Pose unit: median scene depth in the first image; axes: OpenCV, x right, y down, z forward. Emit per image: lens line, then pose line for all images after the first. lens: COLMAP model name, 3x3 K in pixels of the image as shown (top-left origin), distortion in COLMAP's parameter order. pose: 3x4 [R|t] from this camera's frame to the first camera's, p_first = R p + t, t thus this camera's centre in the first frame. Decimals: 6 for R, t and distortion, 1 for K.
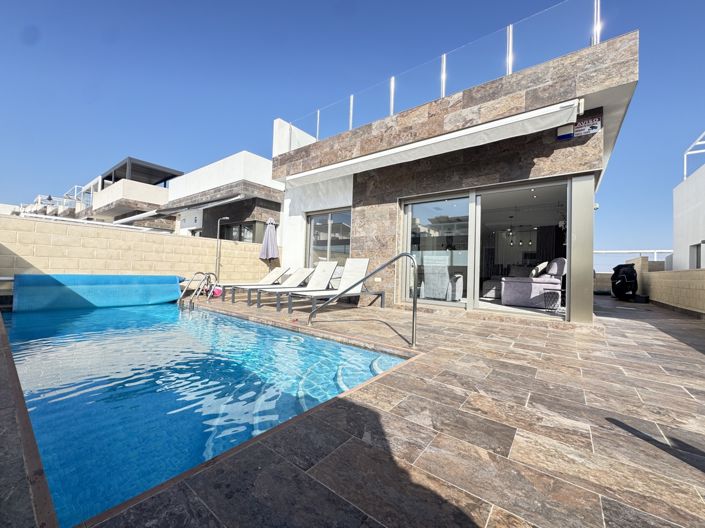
lens RADIAL K [[282.3, 0, 352.7], [0, 282.3, 263.6], [0, 0, 1]] dist [-0.003113, -0.000123]
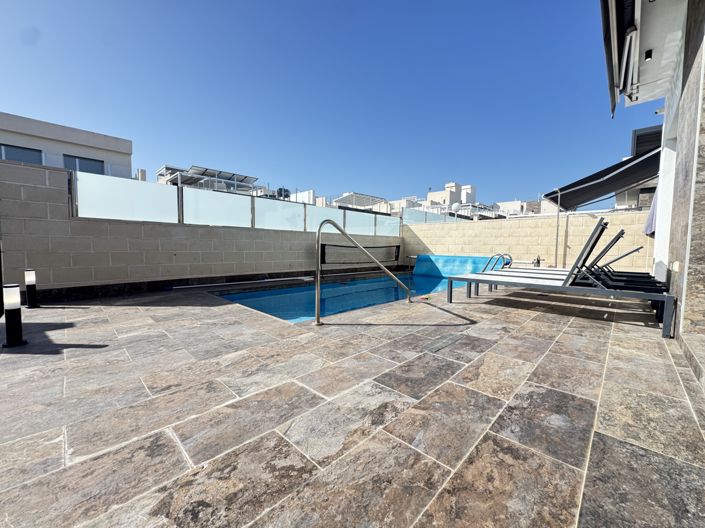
lens RADIAL K [[282.3, 0, 352.6], [0, 282.3, 264.1], [0, 0, 1]] dist [-0.003113, -0.000123]
pose [[-0.127034, 0.022938, -0.991633, 1.492982], [0.007991, 0.999724, 0.022101, 0.115643], [0.991866, -0.005117, -0.127182, 1.676429]]
